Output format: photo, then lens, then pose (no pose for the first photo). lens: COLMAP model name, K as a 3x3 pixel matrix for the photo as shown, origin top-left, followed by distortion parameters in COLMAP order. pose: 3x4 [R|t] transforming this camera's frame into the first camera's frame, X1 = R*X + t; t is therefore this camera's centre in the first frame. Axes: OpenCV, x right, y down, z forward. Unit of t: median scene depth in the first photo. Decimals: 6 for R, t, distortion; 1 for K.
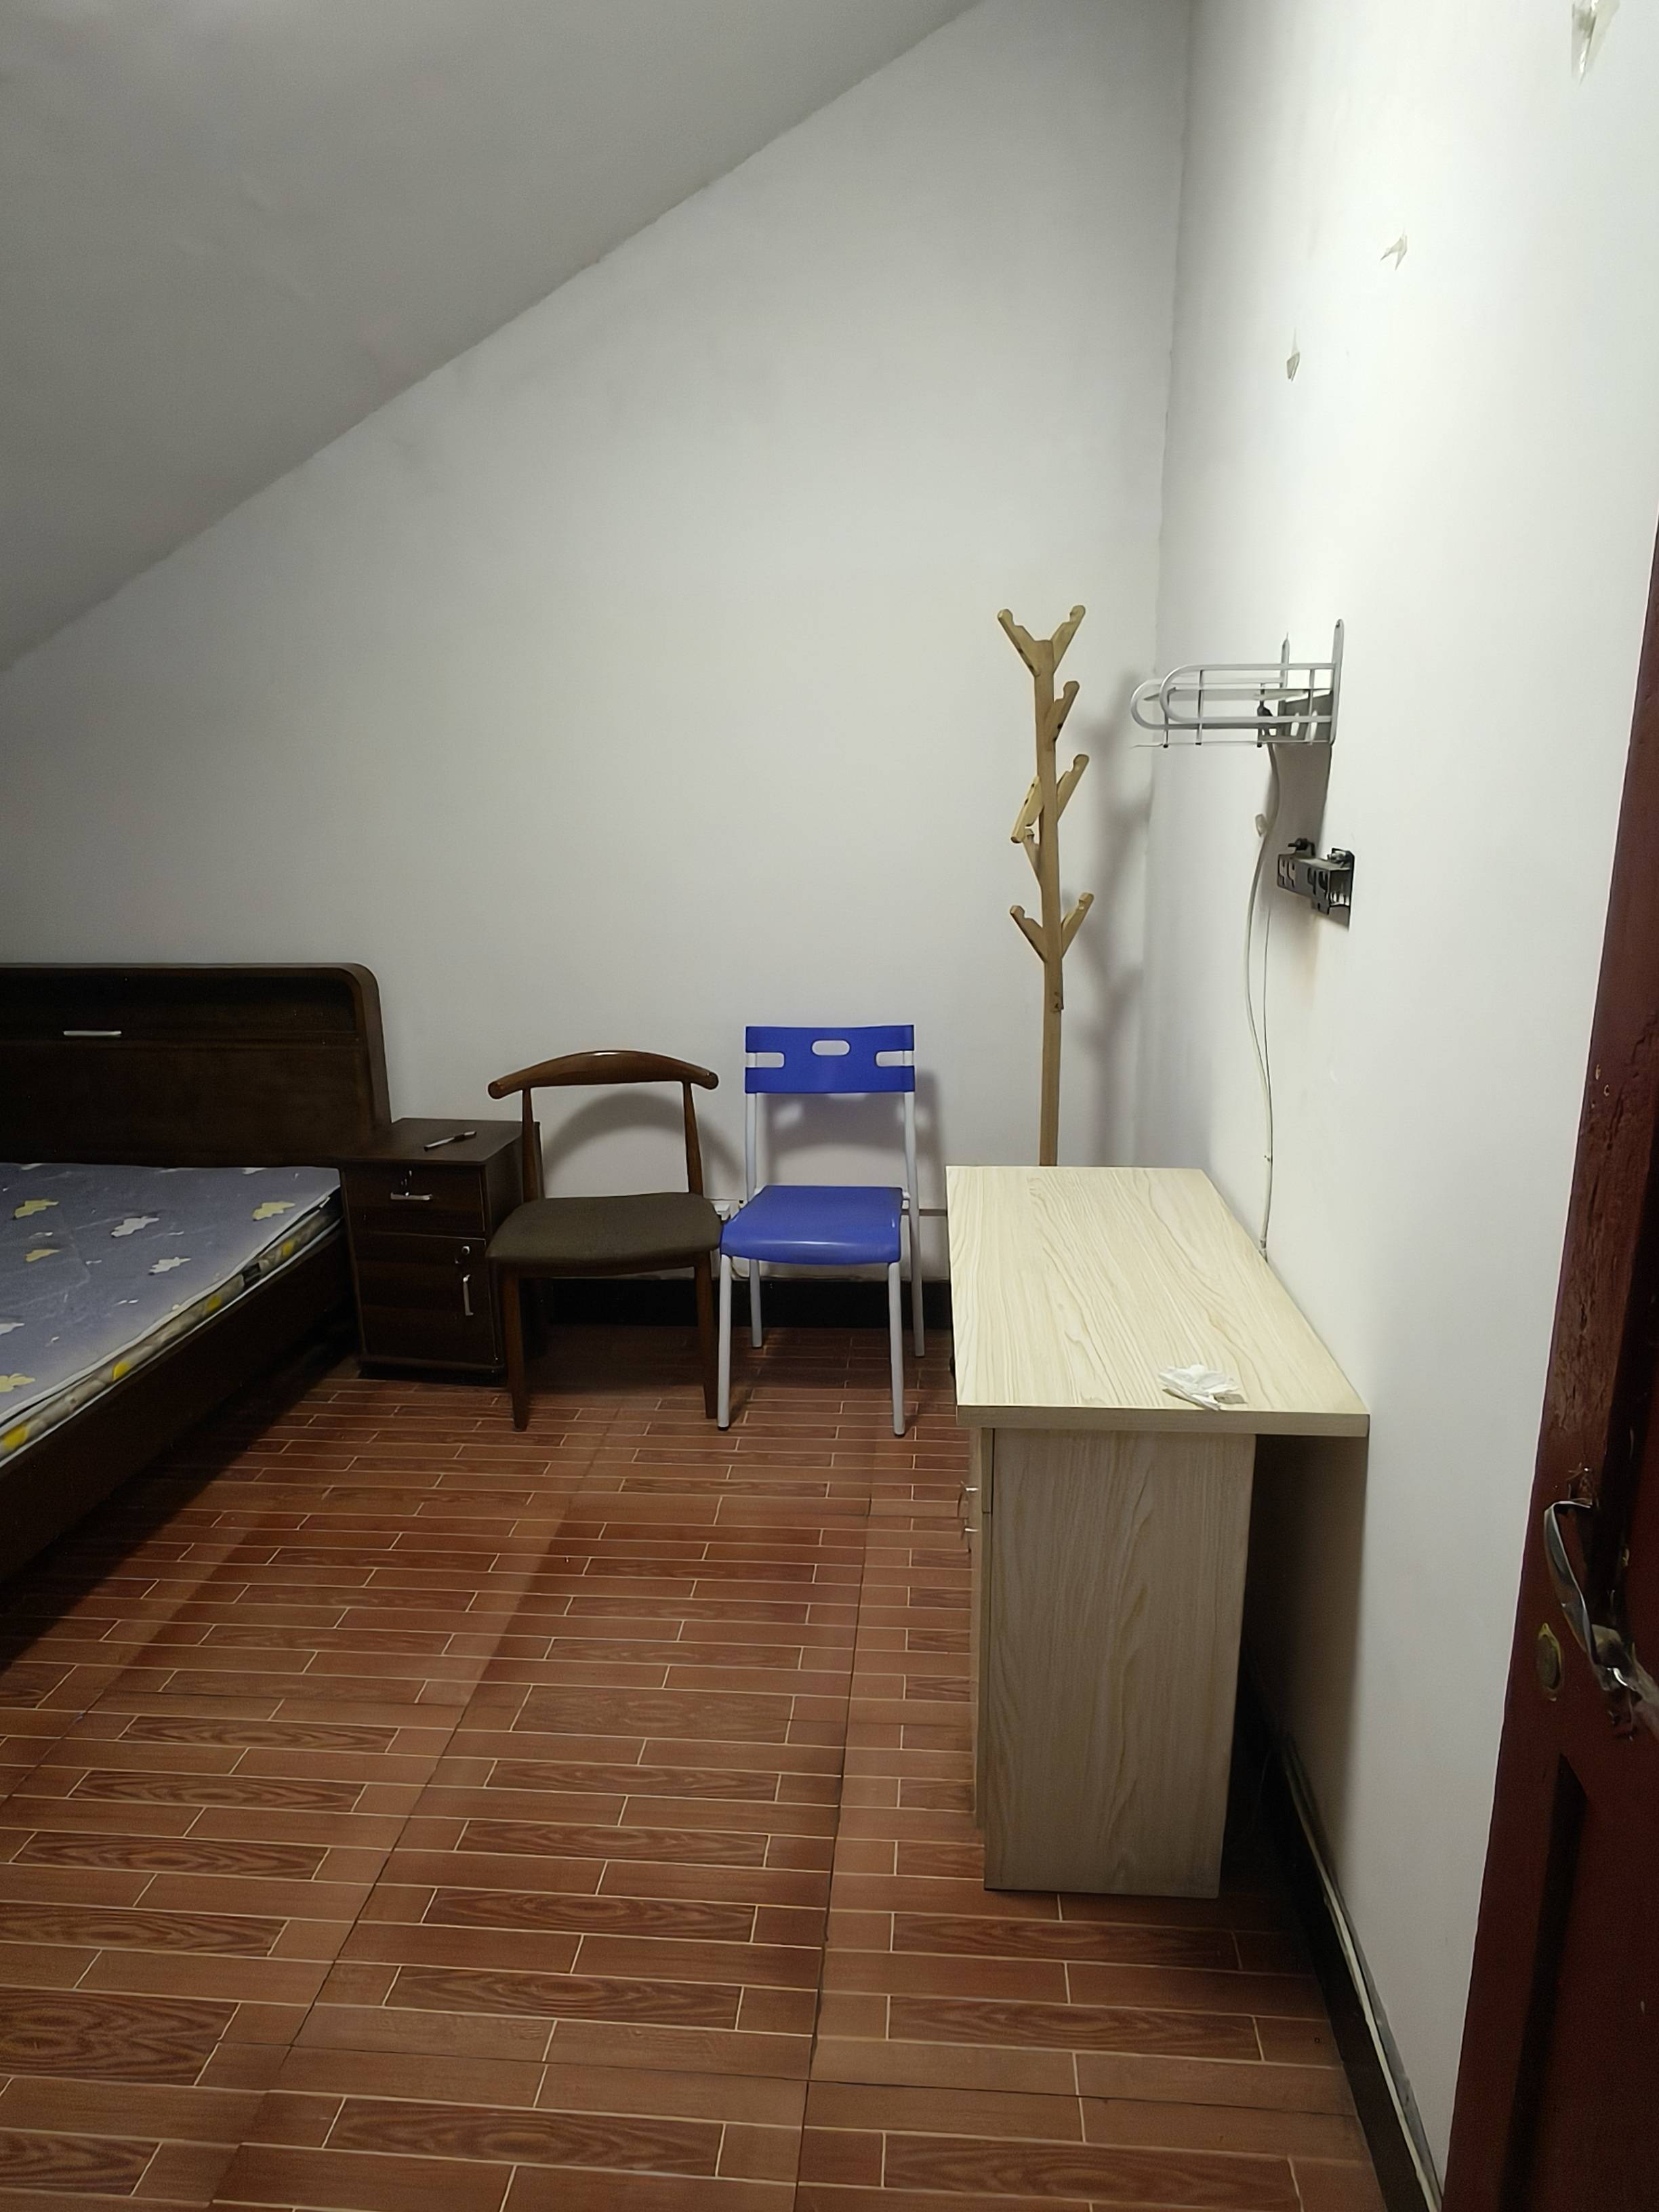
lens RADIAL K [[1351.3, 0, 828.9], [0, 1351.3, 1105.7], [0, 0, 1]] dist [-0.010180, 0.003292]
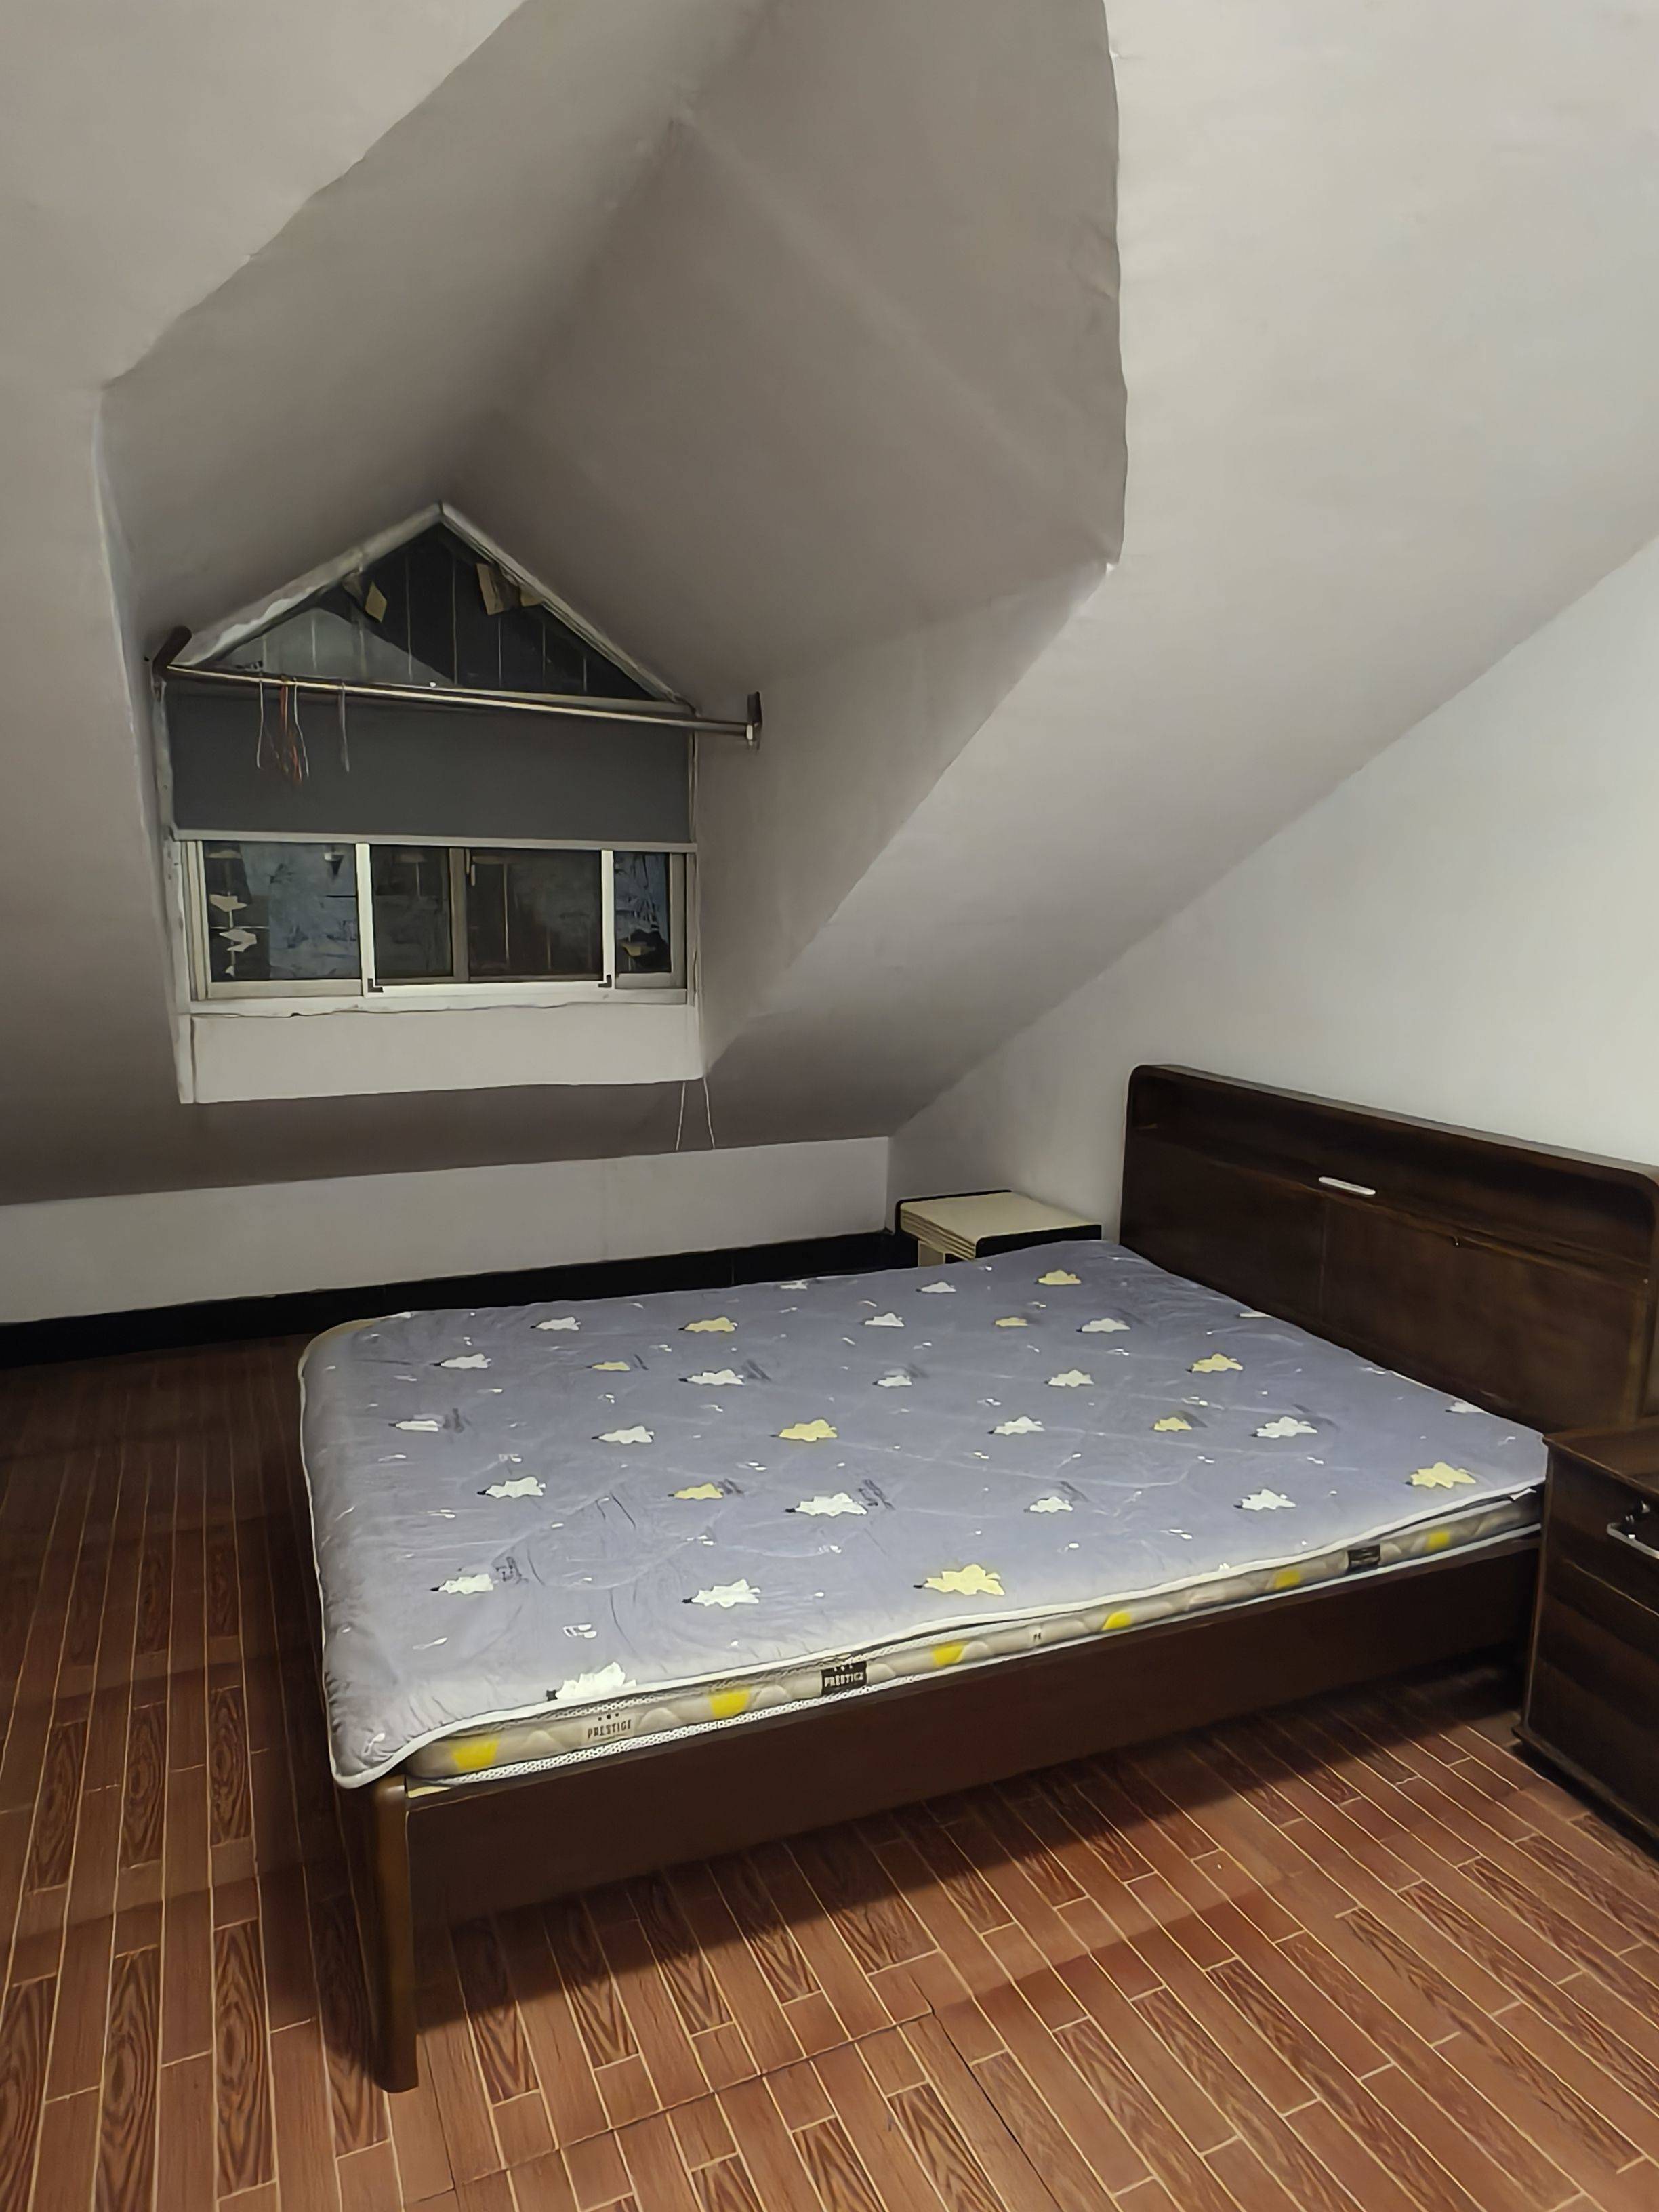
lens RADIAL K [[1351.3, 0, 830.9], [0, 1351.3, 1111.5], [0, 0, 1]] dist [-0.010180, 0.003292]
pose [[0.492580, 0.168806, -0.853738, 0.016379], [-0.236959, 0.969958, 0.055067, -0.081957], [0.837386, 0.175176, 0.517782, 0.327440]]
